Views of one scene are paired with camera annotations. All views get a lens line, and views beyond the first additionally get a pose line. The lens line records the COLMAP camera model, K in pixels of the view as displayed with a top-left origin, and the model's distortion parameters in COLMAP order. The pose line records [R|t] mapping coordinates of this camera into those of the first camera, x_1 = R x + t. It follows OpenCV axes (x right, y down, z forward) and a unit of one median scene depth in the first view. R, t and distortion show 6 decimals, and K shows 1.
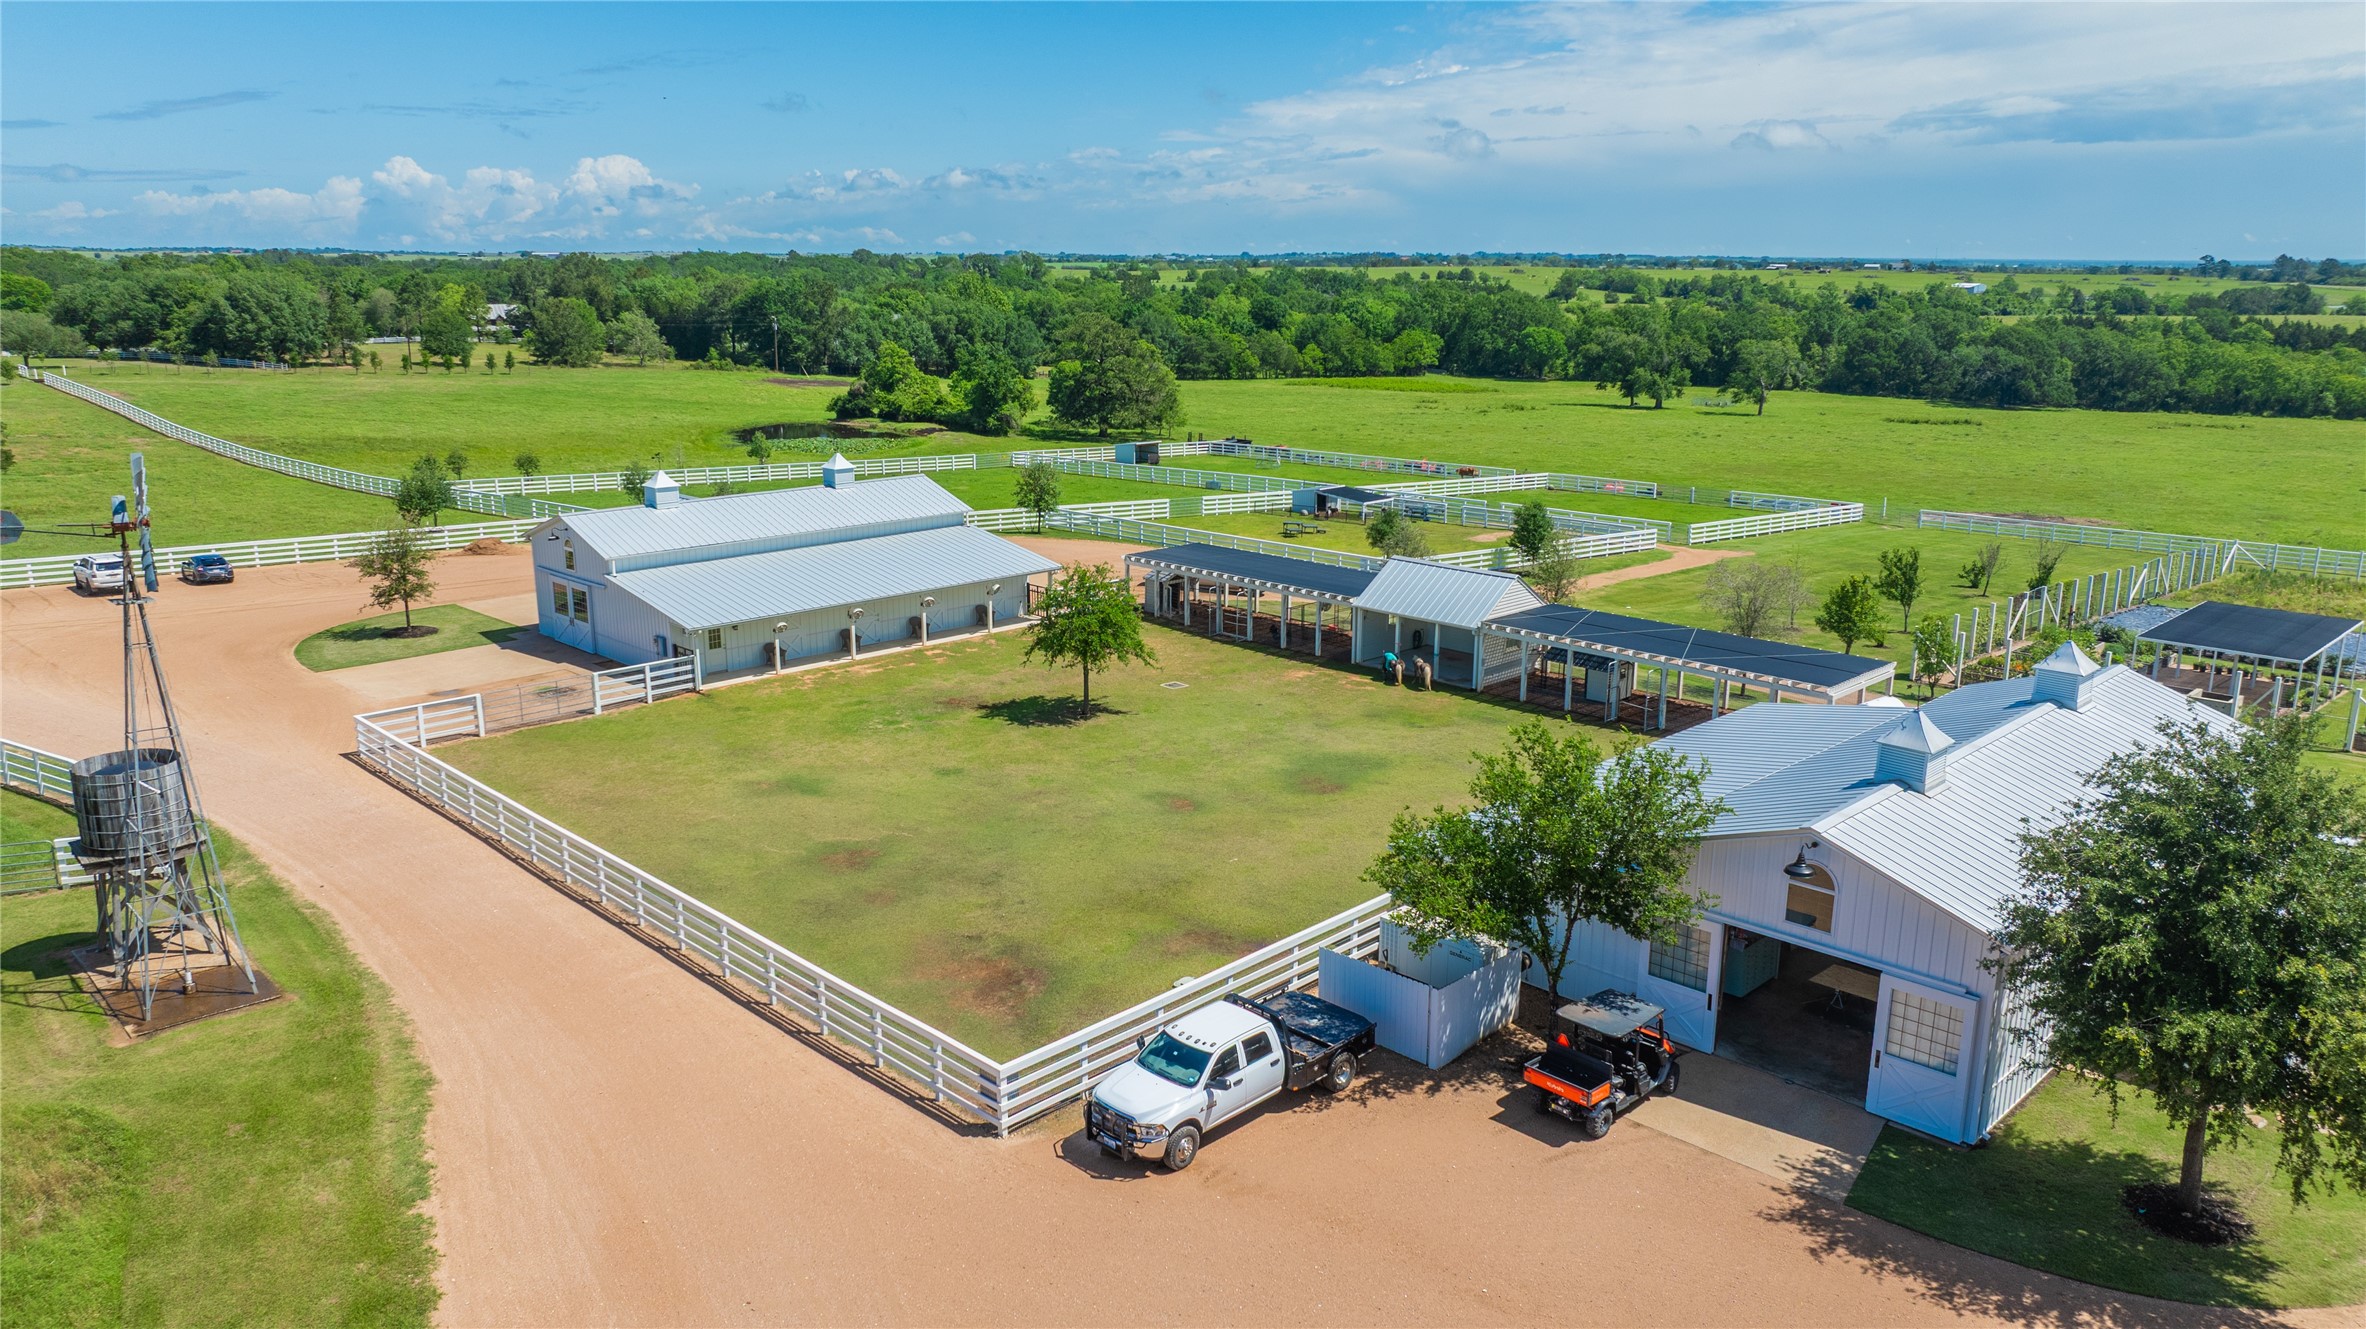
lens RADIAL K [[1596.1, 0, 1183.0], [0, 1596.1, 664.5], [0, 0, 1]] dist [0.000058, -0.000039]
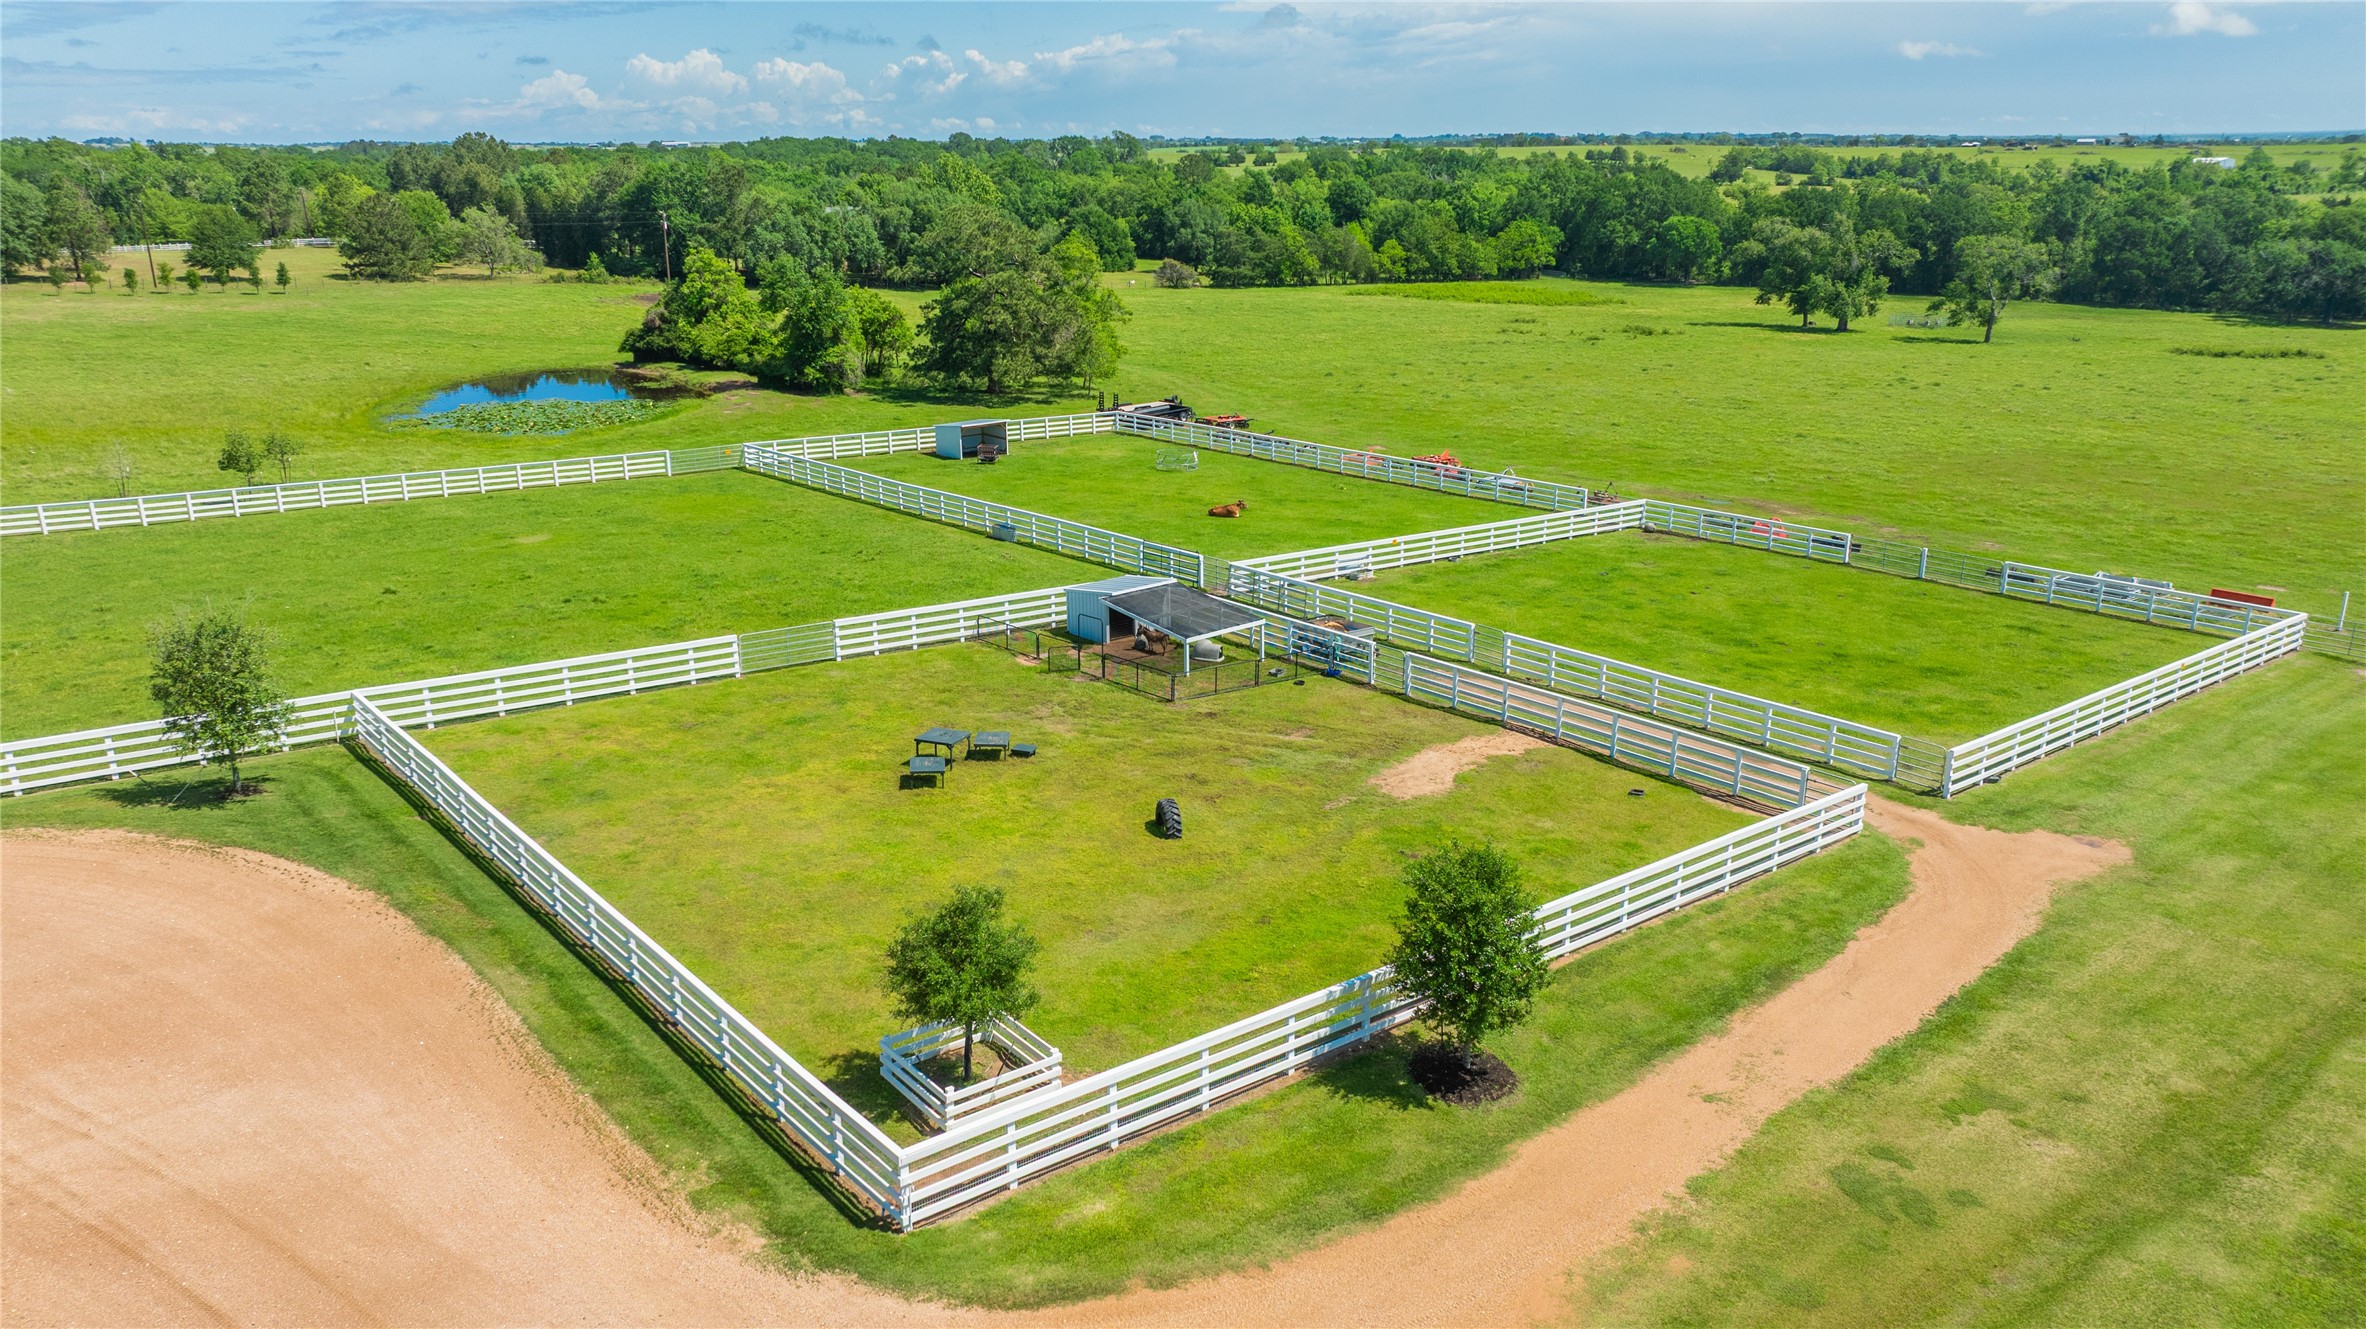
lens RADIAL K [[1659.5, 0, 1183.0], [0, 1659.5, 664.5], [0, 0, 1]] dist [-0.042350, 0.065643]
pose [[0.996701, 0.014207, -0.079903, 0.048690], [-0.009615, 0.998295, 0.057569, -0.039370], [0.080584, -0.056611, 0.995139, 0.175534]]
